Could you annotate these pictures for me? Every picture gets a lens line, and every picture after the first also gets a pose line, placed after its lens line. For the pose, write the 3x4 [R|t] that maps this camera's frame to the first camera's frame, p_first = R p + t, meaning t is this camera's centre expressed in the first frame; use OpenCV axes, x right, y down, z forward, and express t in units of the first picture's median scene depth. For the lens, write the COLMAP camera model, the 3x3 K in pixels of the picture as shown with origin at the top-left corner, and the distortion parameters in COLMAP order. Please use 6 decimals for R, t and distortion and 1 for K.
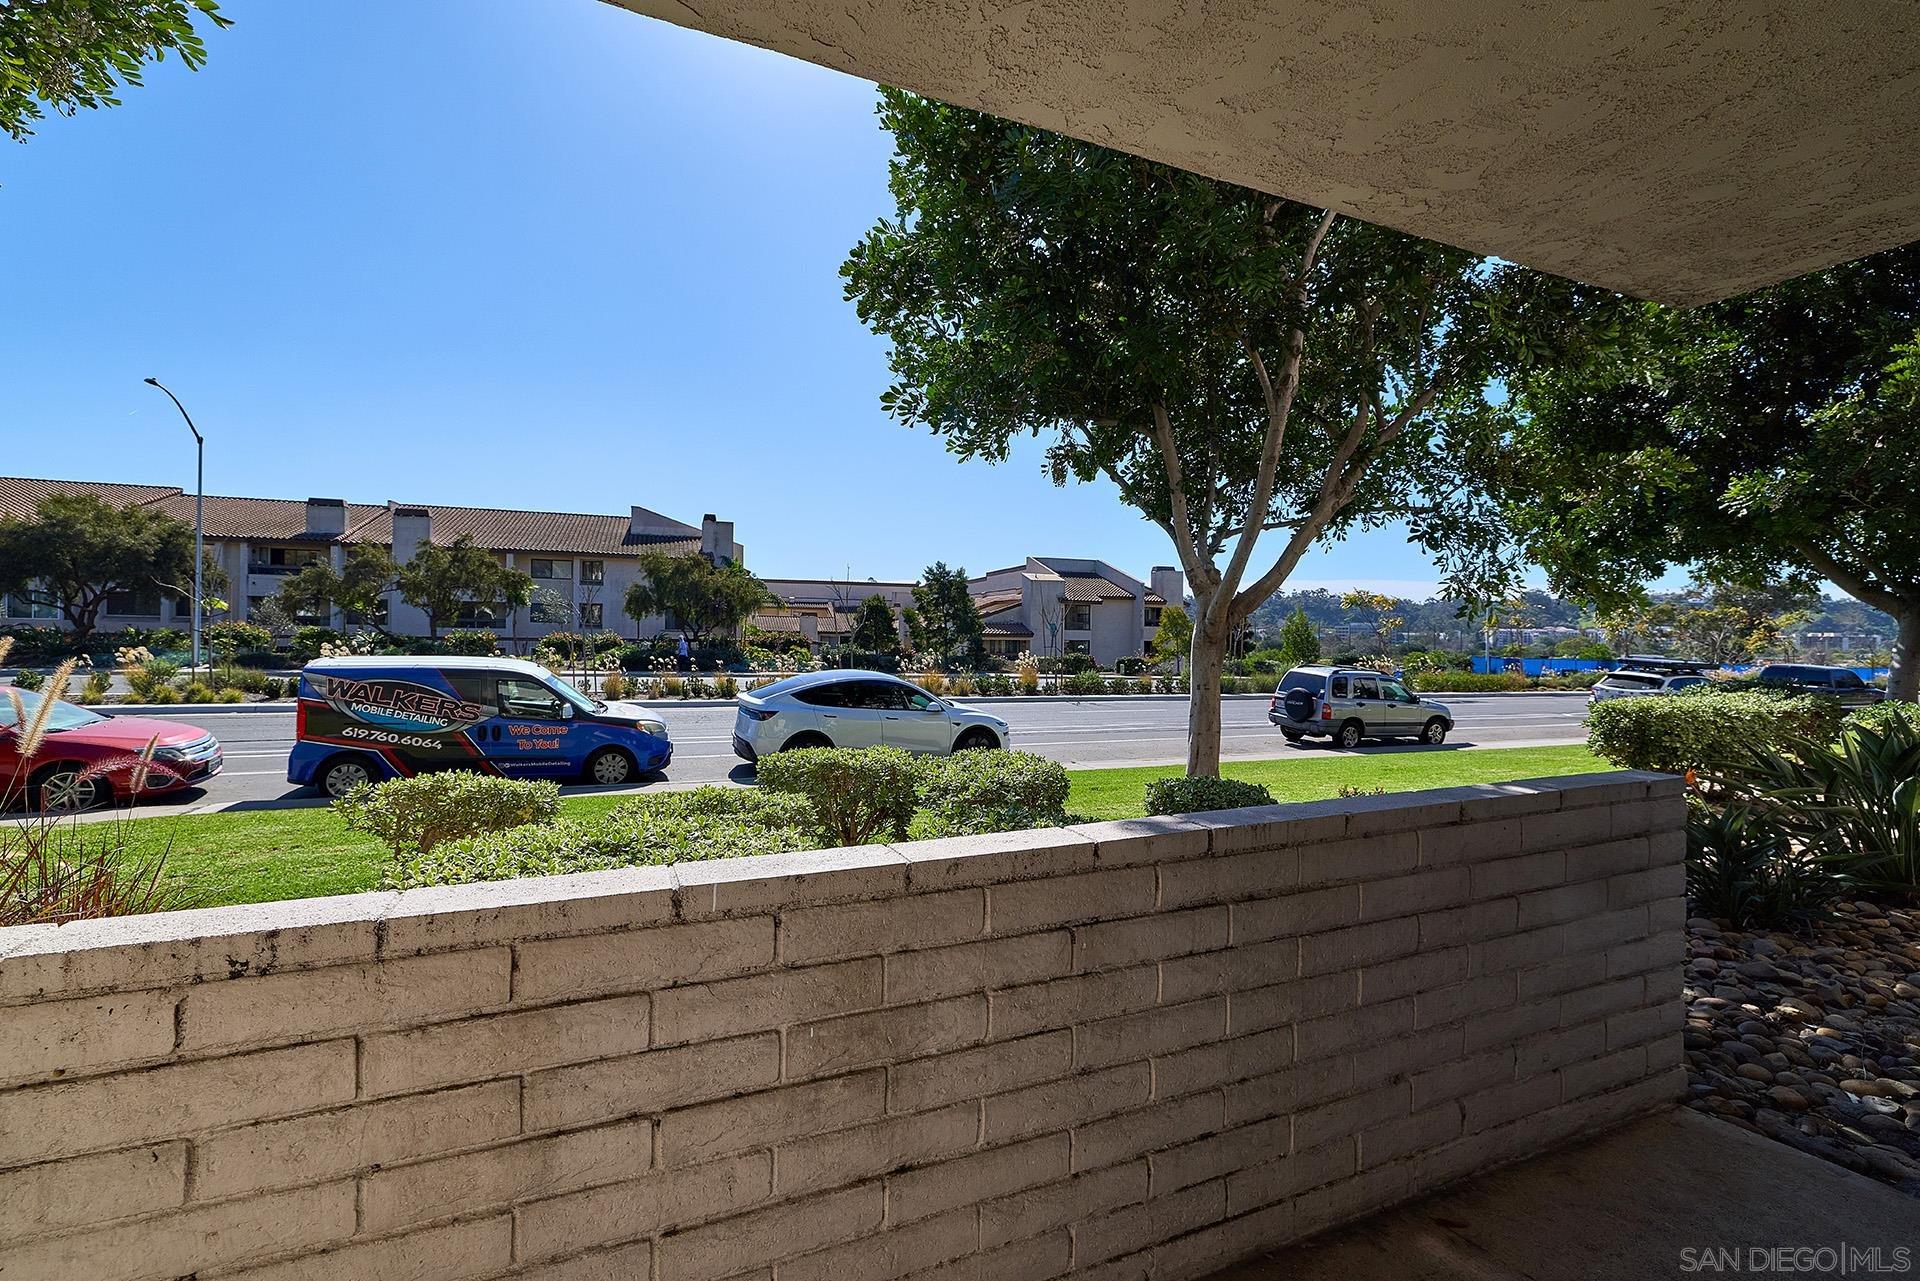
lens RADIAL K [[868.8, 0, 960.0], [0, 868.8, 640.5], [0, 0, 1]] dist [0.001969, 0.000446]
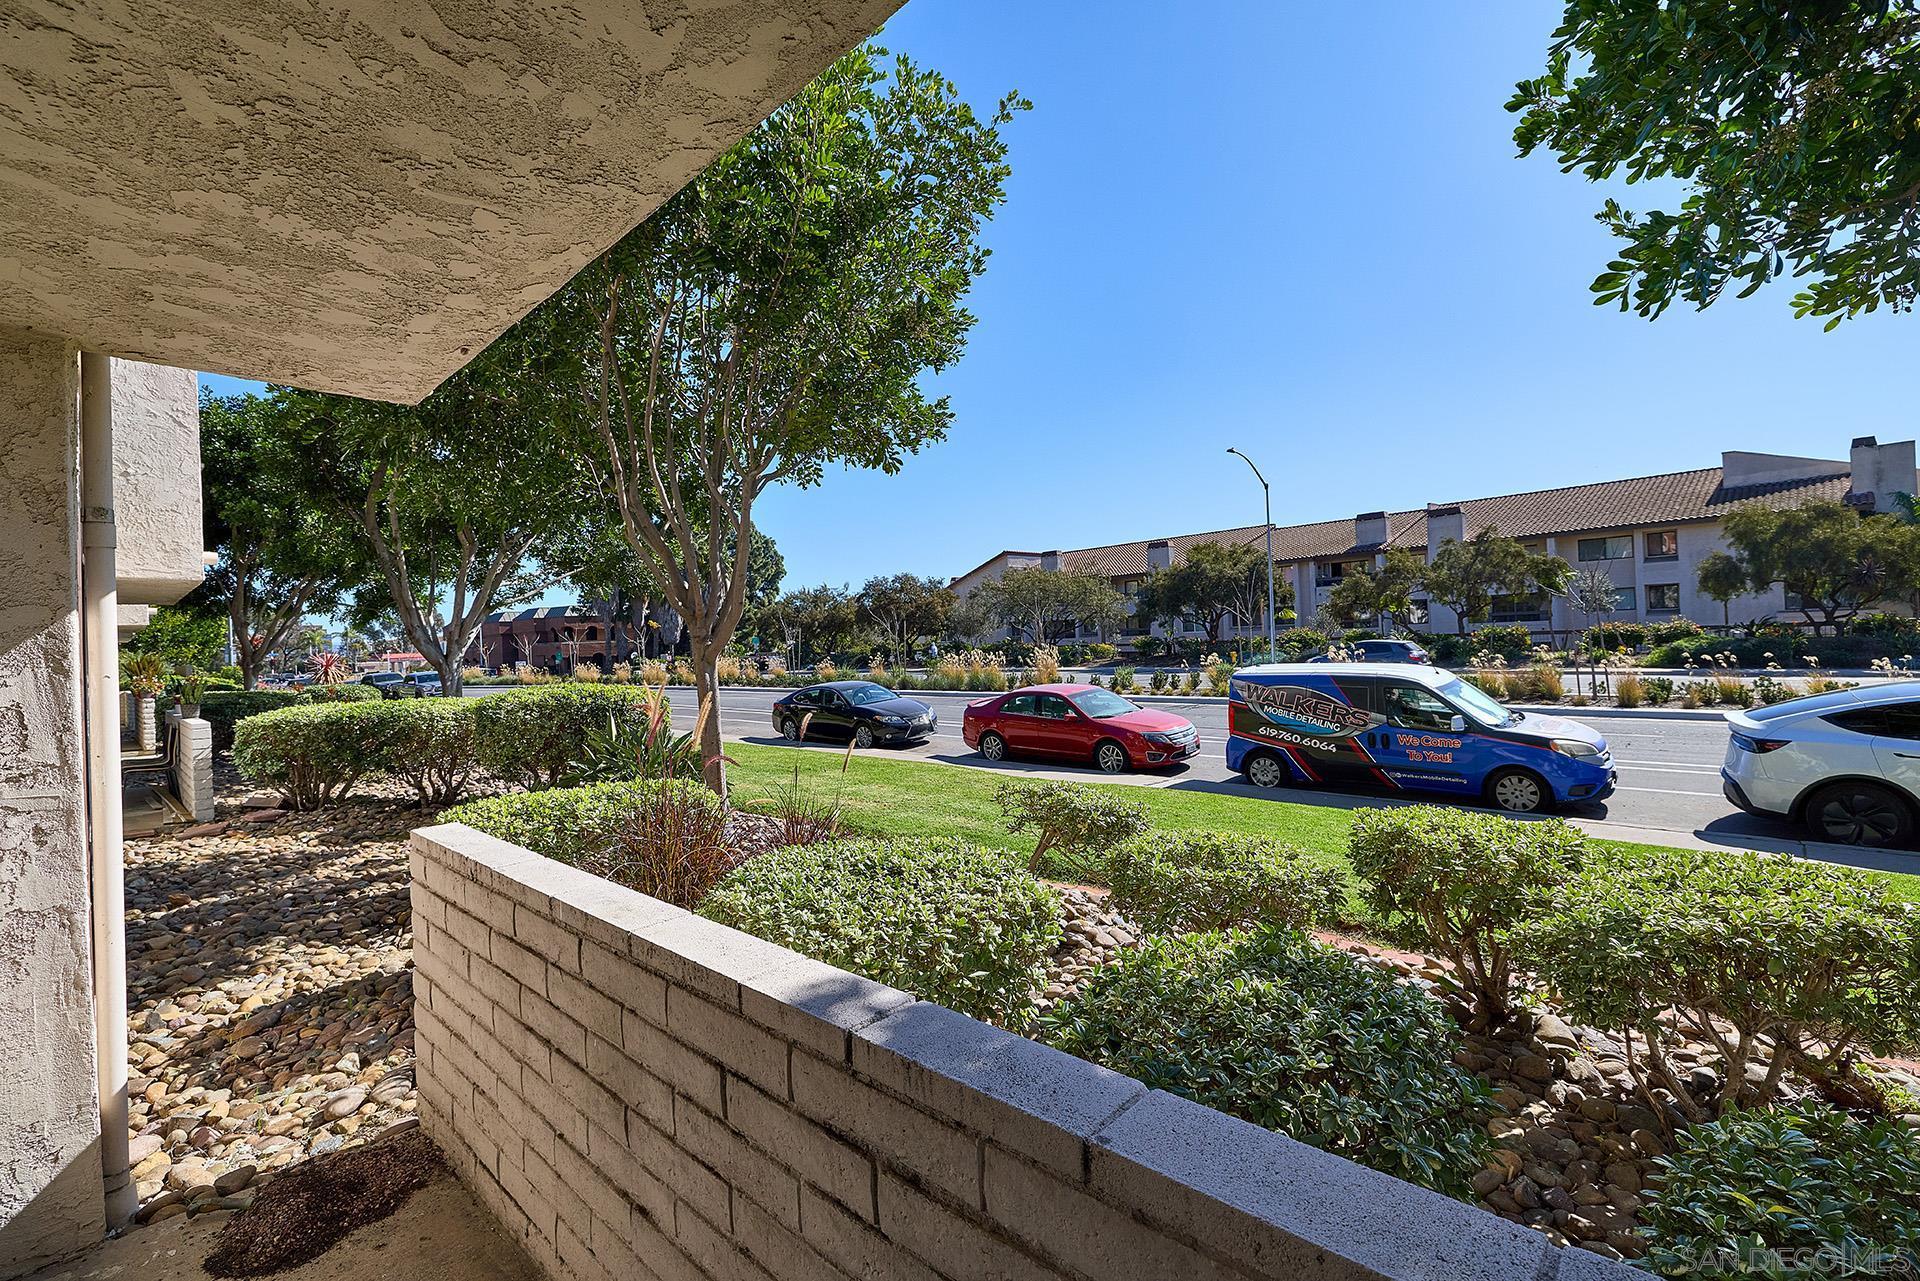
lens RADIAL K [[868.8, 0, 960.0], [0, 868.8, 640.5], [0, 0, 1]] dist [0.001969, 0.000446]
pose [[0.355293, -0.025565, -0.934405, 0.149204], [0.041734, 0.999063, -0.011466, -0.011320], [0.933823, -0.034923, 0.356027, 0.134950]]
